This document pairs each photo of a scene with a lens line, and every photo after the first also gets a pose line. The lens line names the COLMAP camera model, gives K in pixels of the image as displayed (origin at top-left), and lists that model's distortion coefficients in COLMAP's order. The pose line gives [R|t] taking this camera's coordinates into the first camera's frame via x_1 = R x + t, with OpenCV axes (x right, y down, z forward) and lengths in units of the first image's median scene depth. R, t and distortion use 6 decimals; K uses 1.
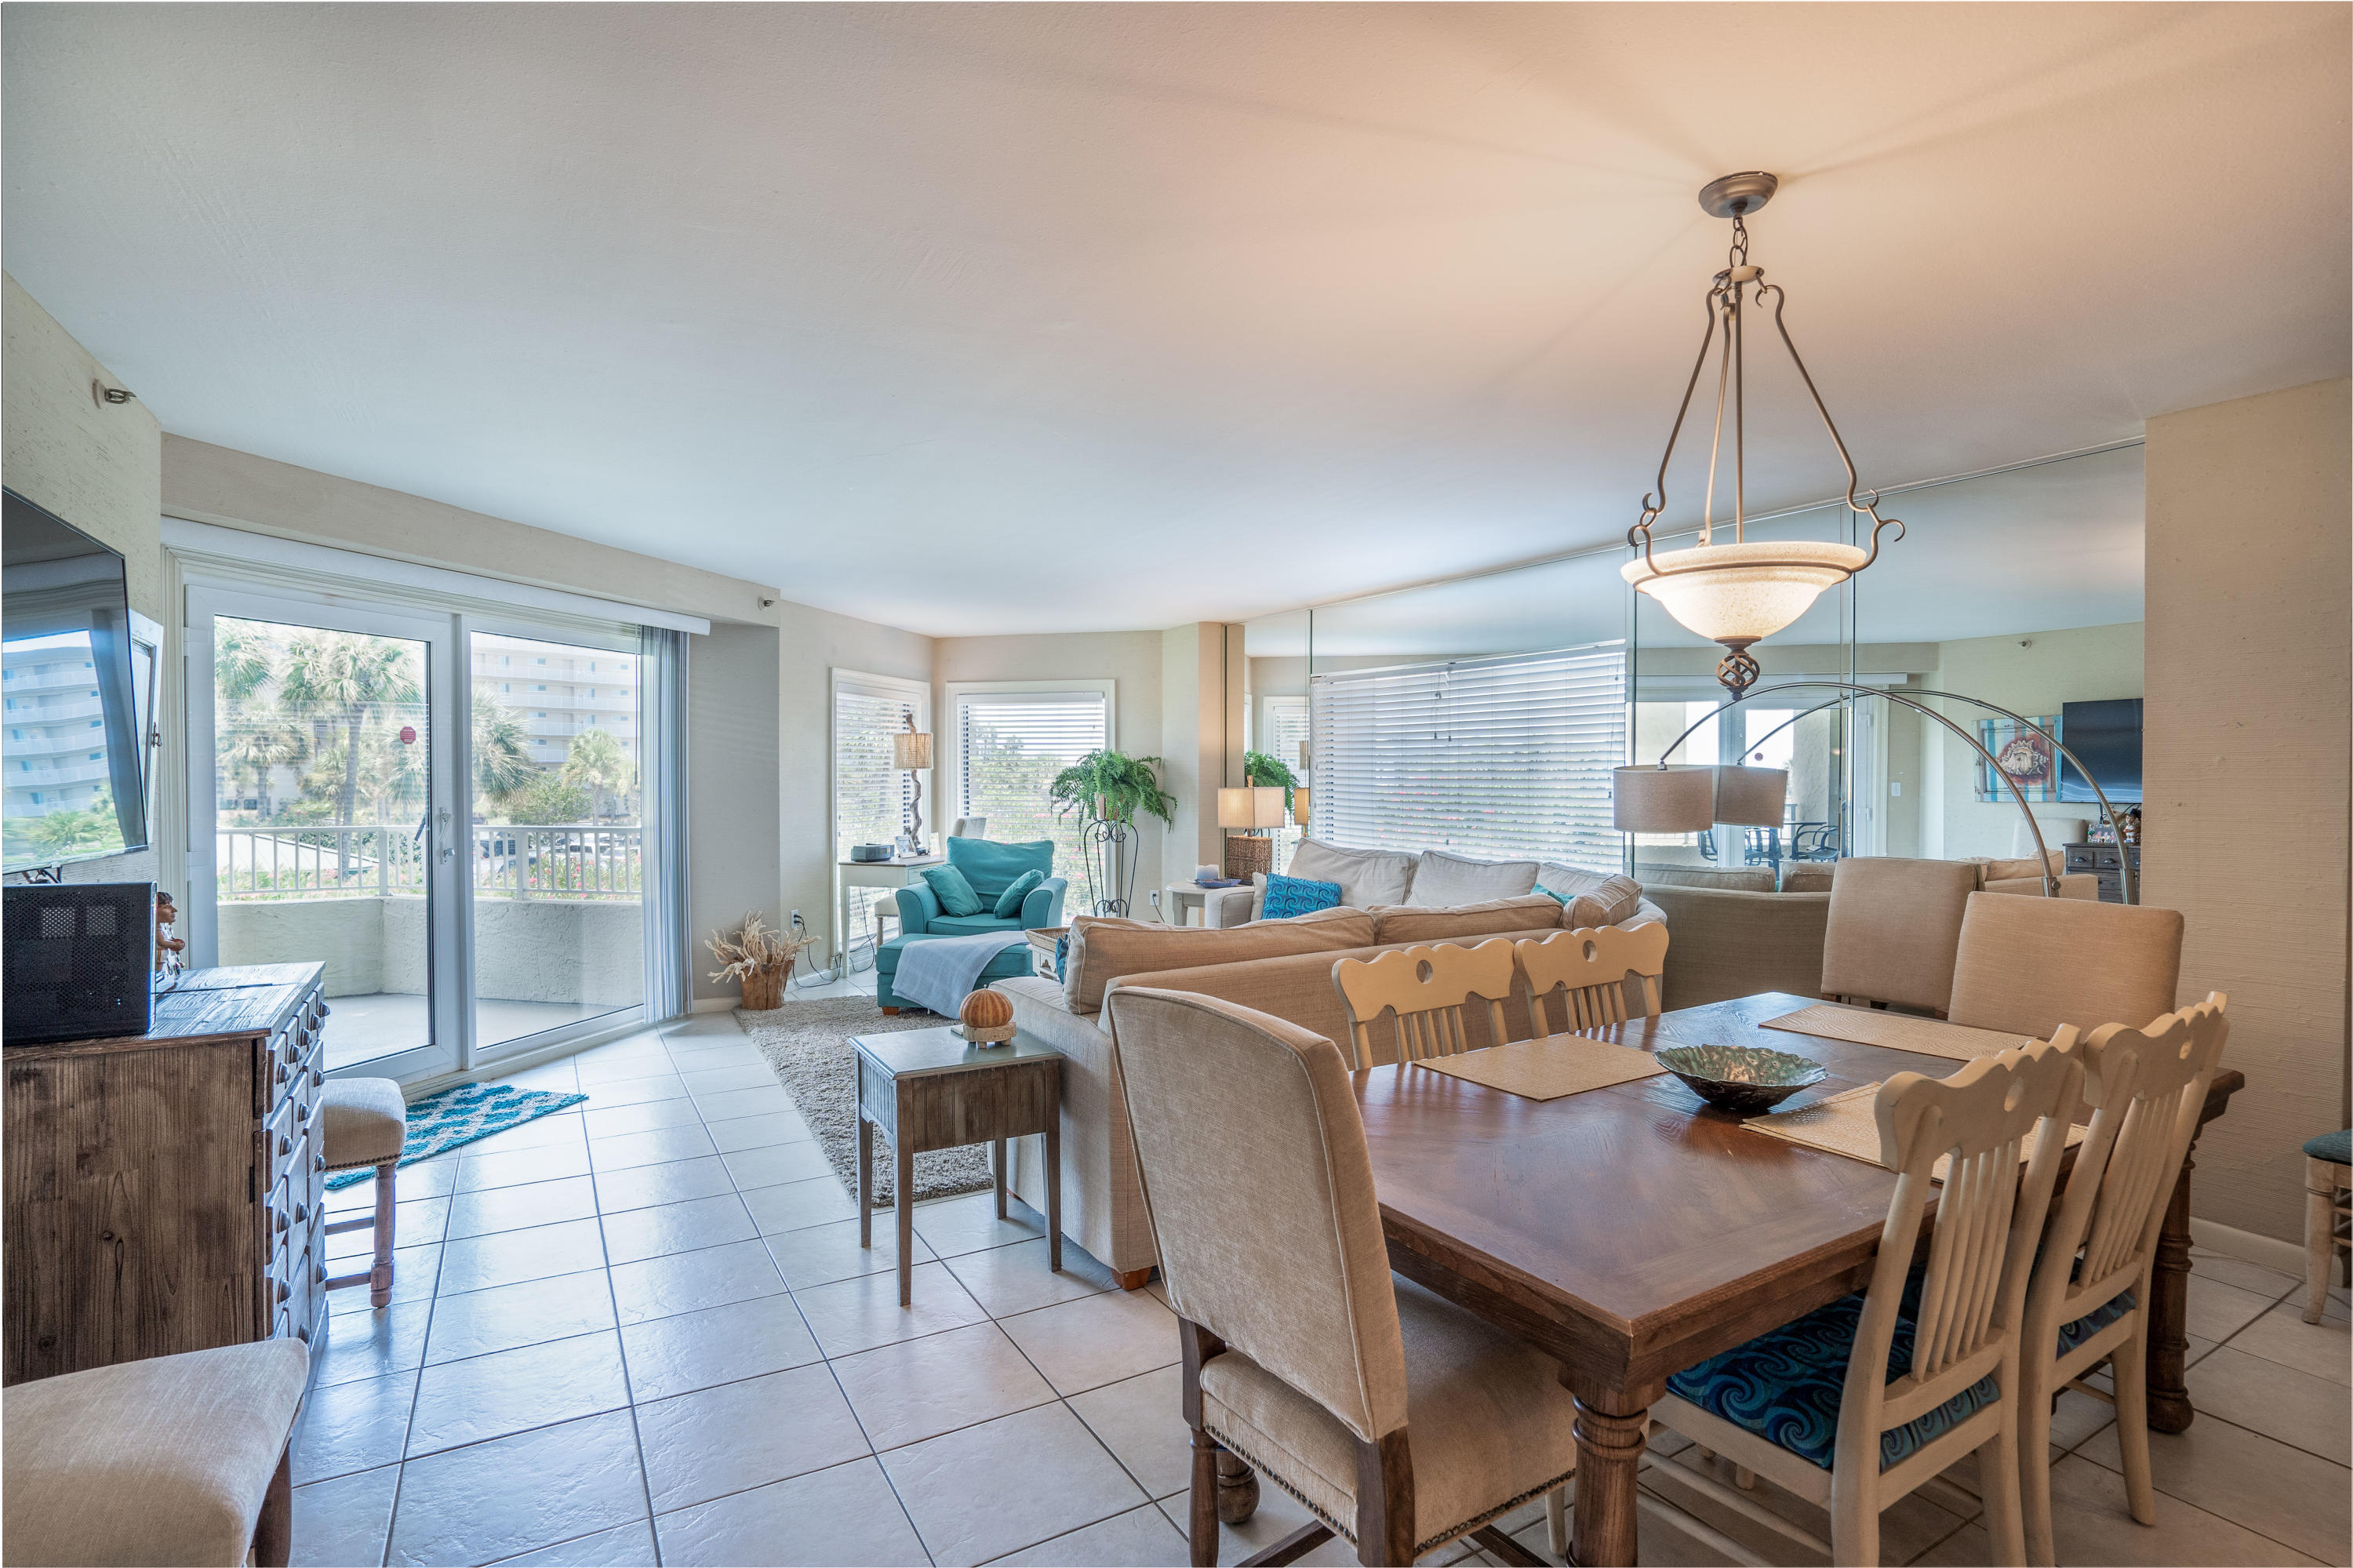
lens RADIAL K [[1101.4, 0, 1187.9], [0, 1101.4, 794.9], [0, 0, 1]] dist [-0.044060, 0.009733]
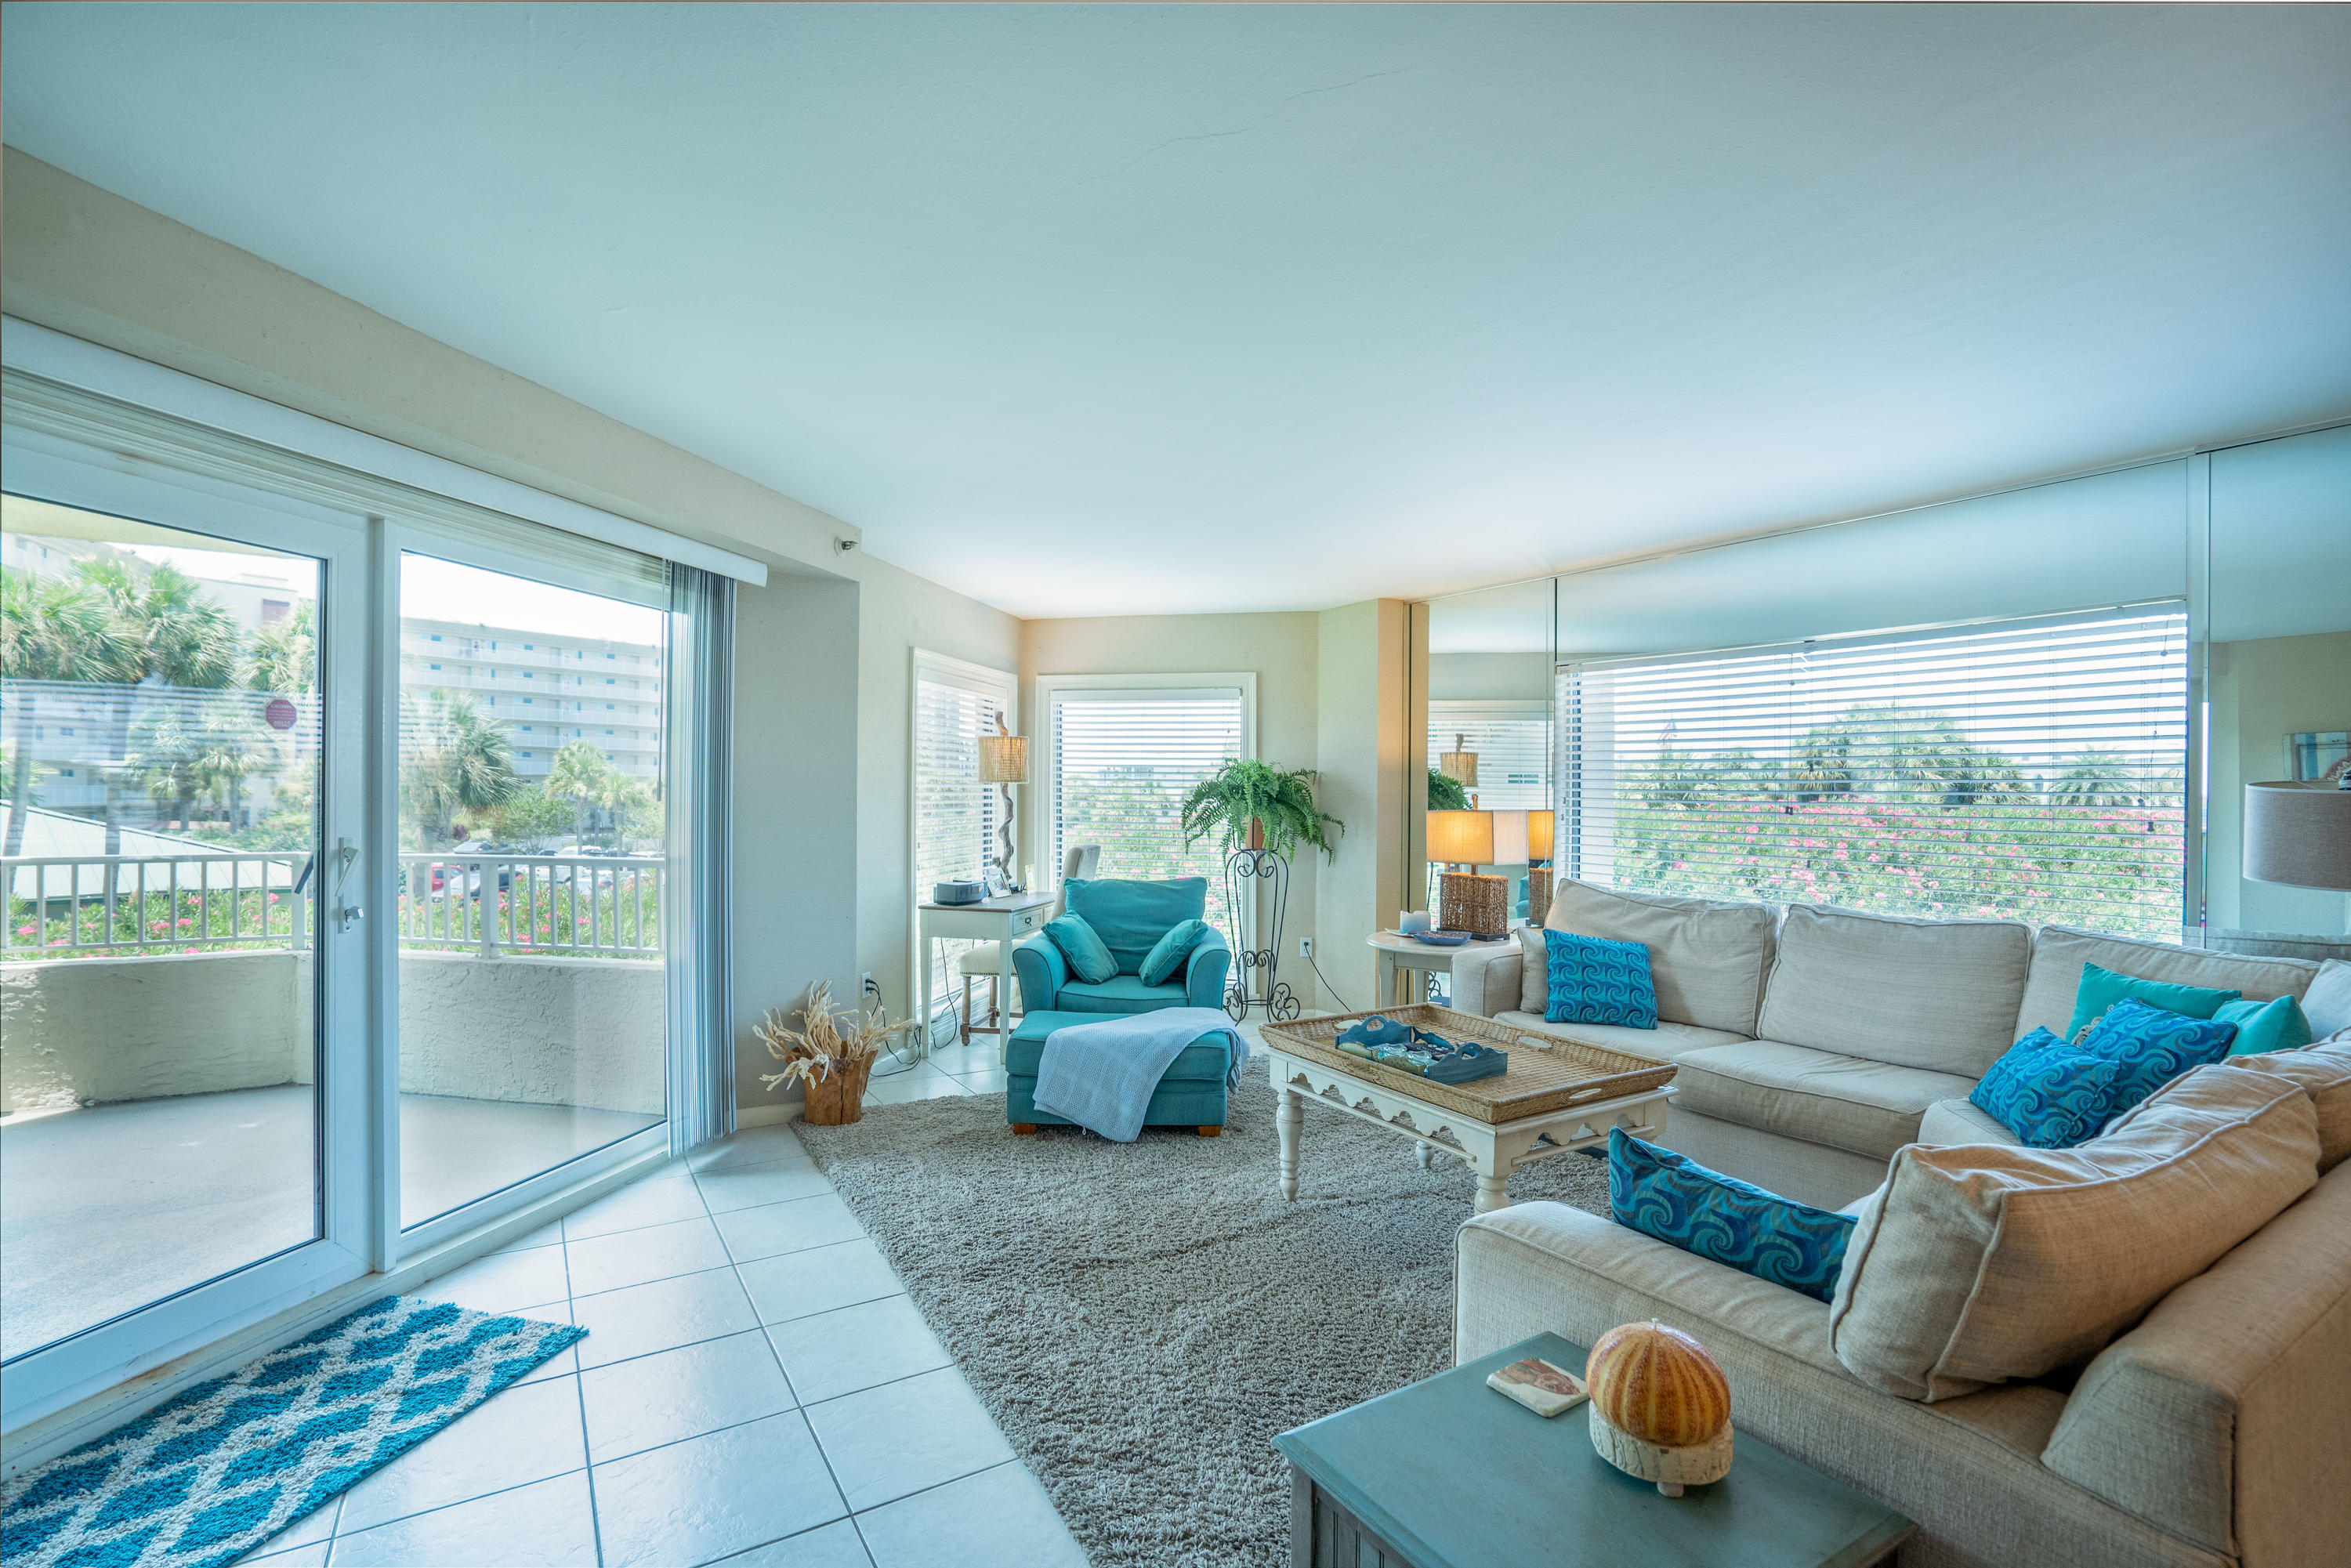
lens RADIAL K [[1100.4, 0, 1212.9], [0, 1100.4, 794.6], [0, 0, 1]] dist [-0.044060, 0.009733]
pose [[0.999563, 0.007368, 0.028628, -0.164079], [-0.006897, 0.999840, -0.016509, -0.003947], [-0.028745, 0.016305, 0.999454, 0.283683]]
